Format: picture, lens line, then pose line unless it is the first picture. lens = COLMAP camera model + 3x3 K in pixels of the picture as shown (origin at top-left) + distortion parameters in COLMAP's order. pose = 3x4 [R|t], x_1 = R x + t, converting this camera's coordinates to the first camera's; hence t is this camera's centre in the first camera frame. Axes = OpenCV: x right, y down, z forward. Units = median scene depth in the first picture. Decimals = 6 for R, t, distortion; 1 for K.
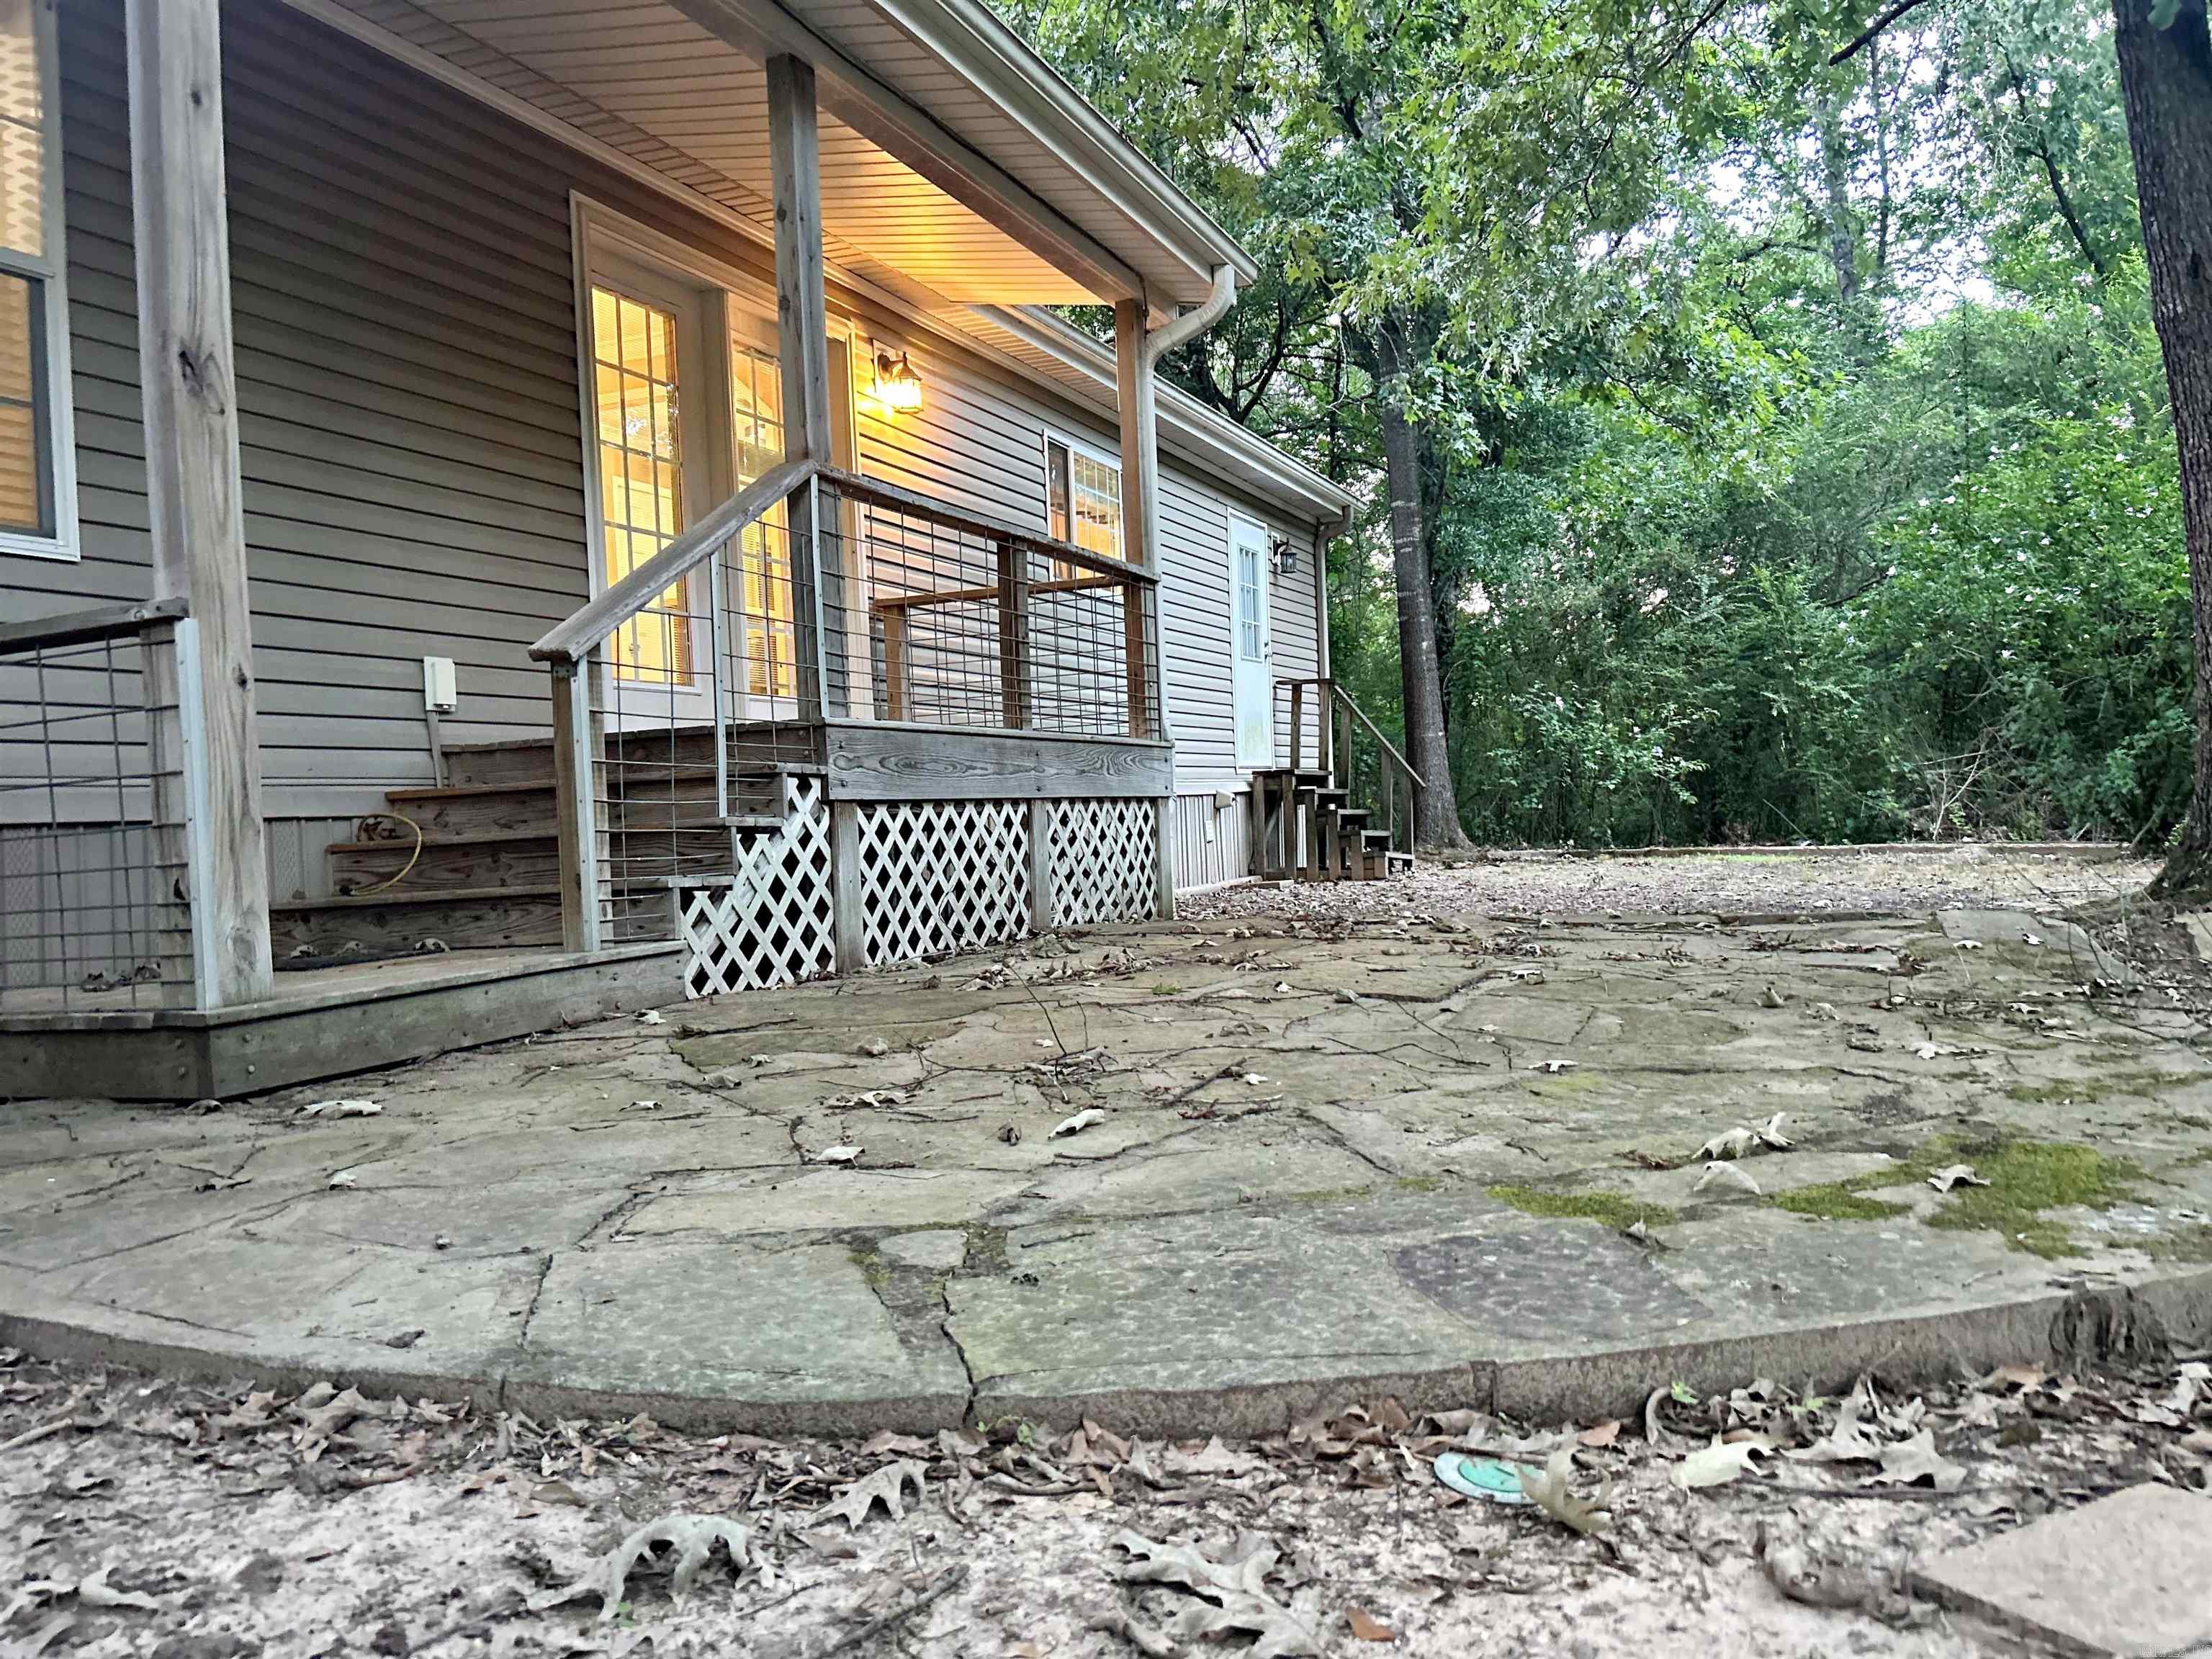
lens RADIAL K [[1687.3, 0, 1151.9], [0, 1687.3, 834.7], [0, 0, 1]] dist [0.040905, -0.058147]
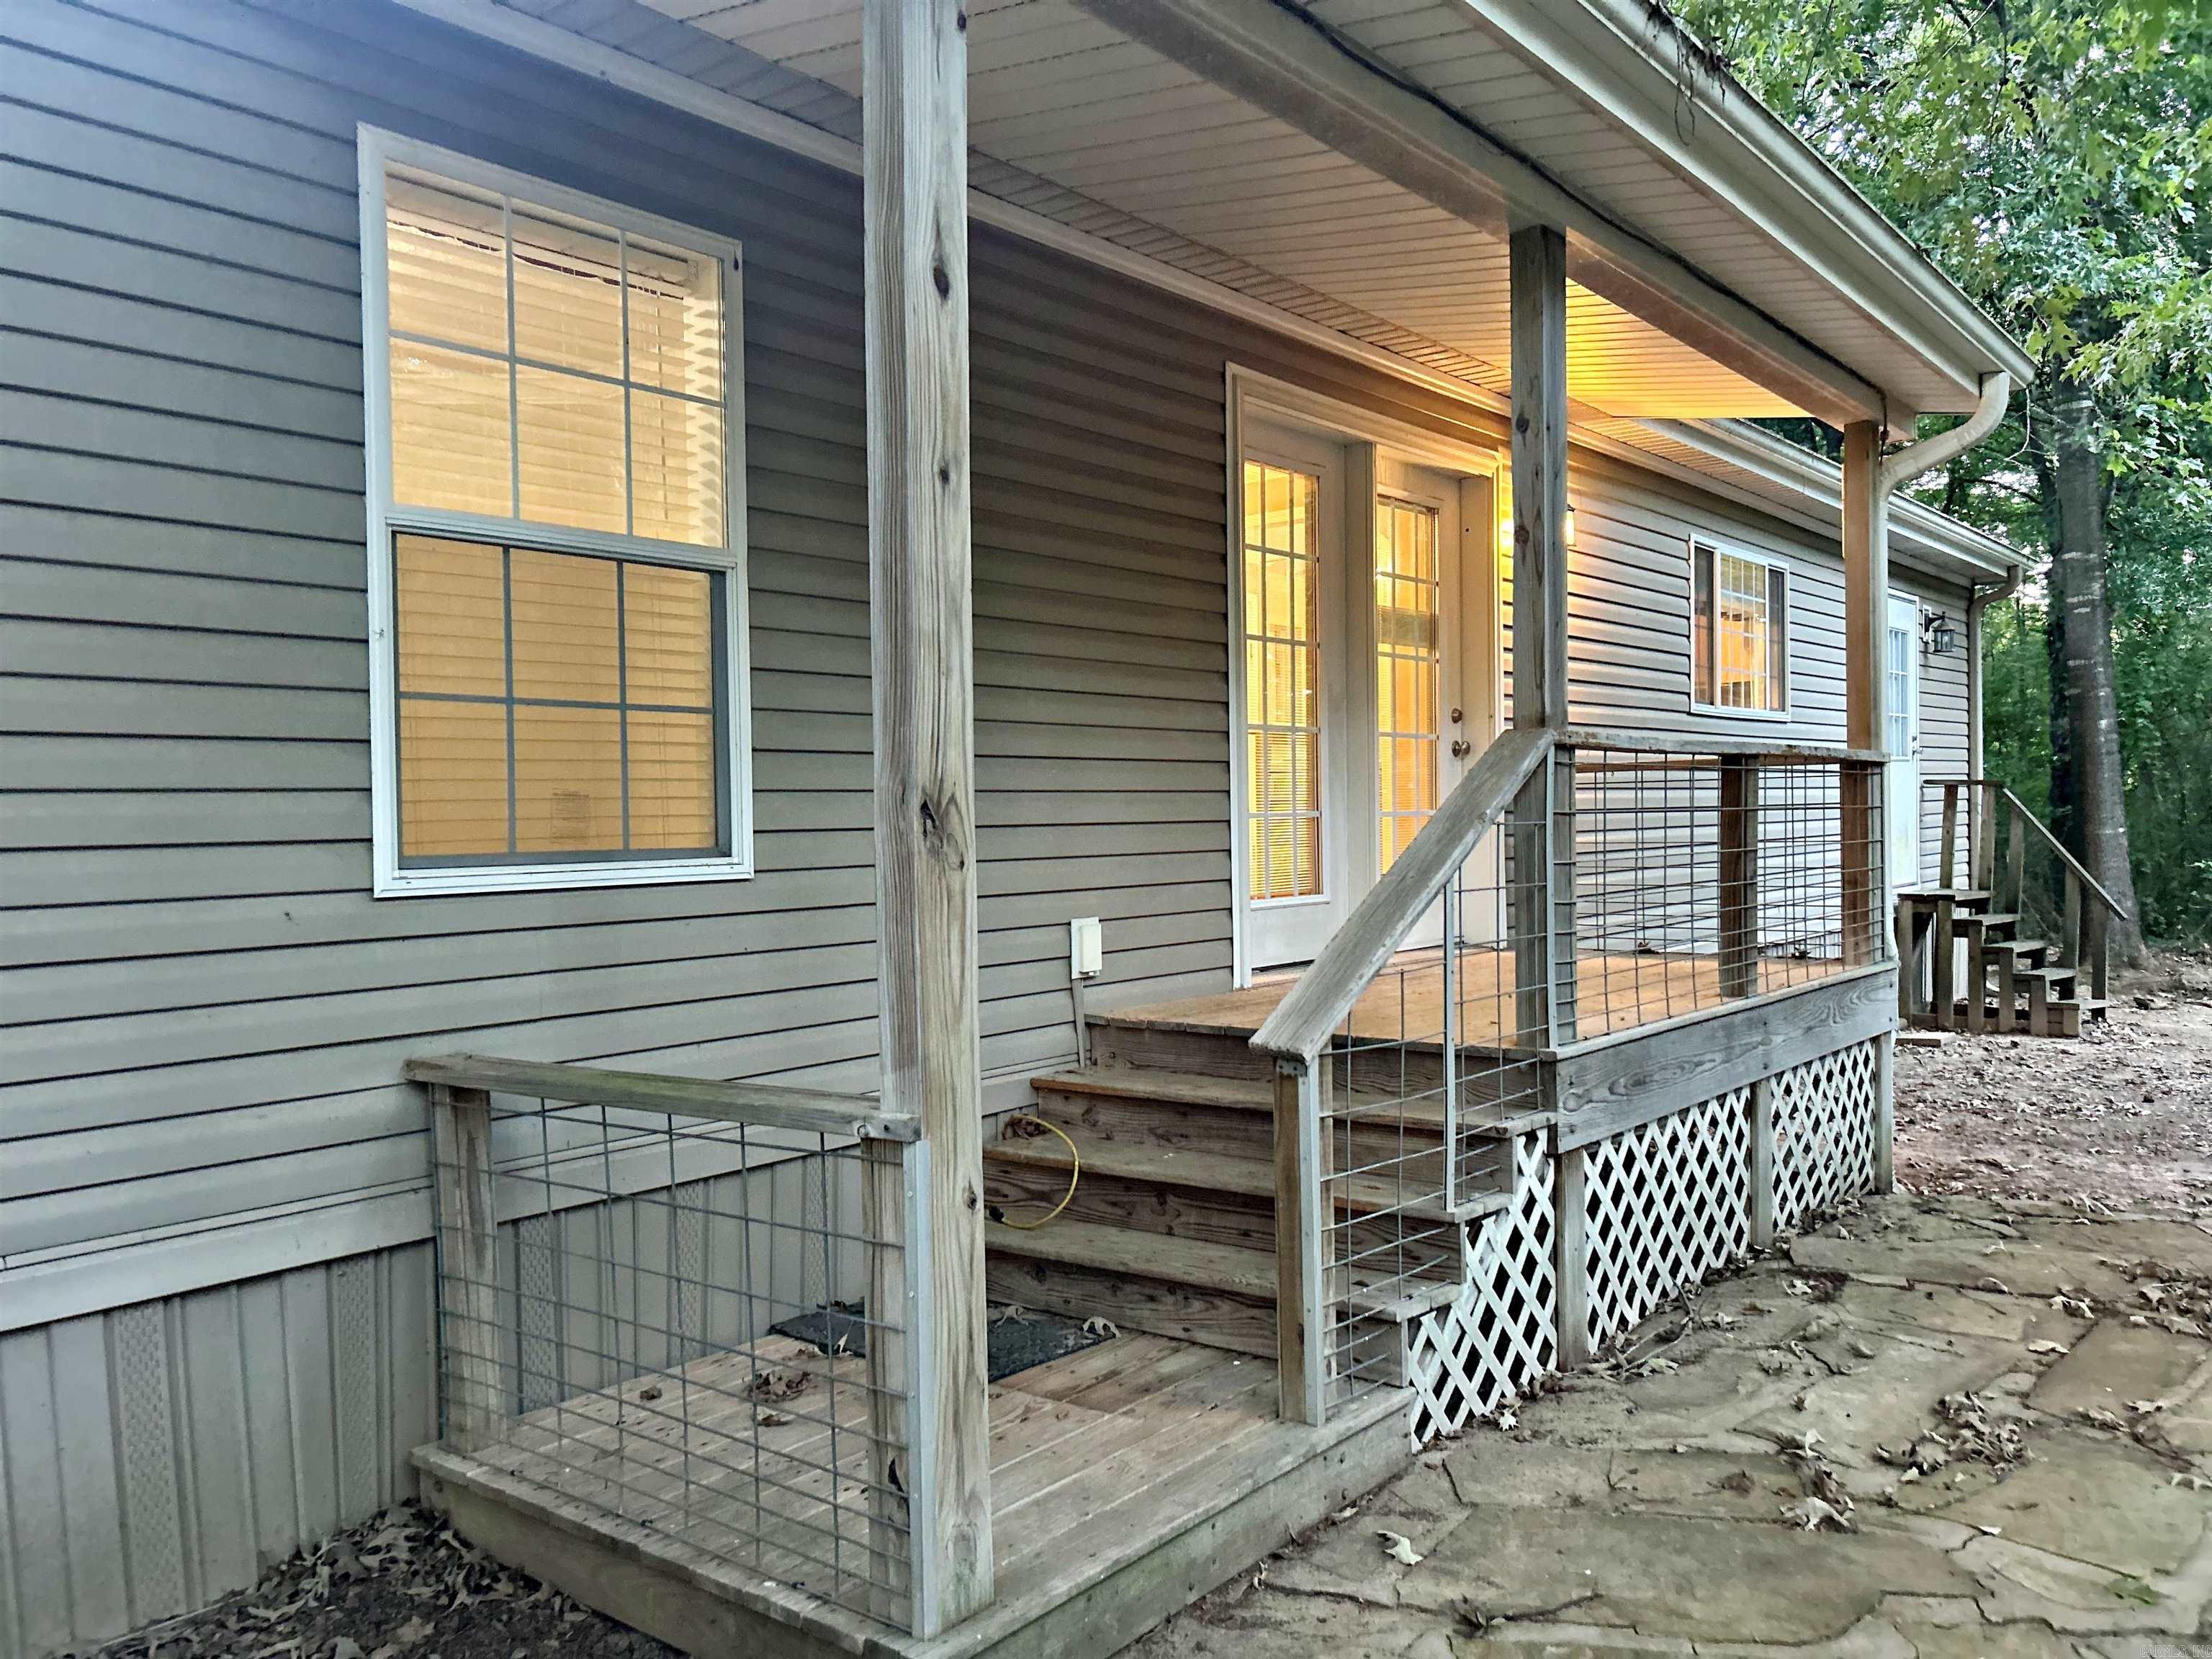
lens RADIAL K [[1694.7, 0, 1106.0], [0, 1694.7, 829.5], [0, 0, 1]] dist [0.106782, -0.183165]
pose [[0.951663, 0.029743, -0.305699, -0.151564], [-0.029572, 0.999549, 0.005191, -0.171518], [0.305716, 0.004100, 0.952114, 0.166232]]
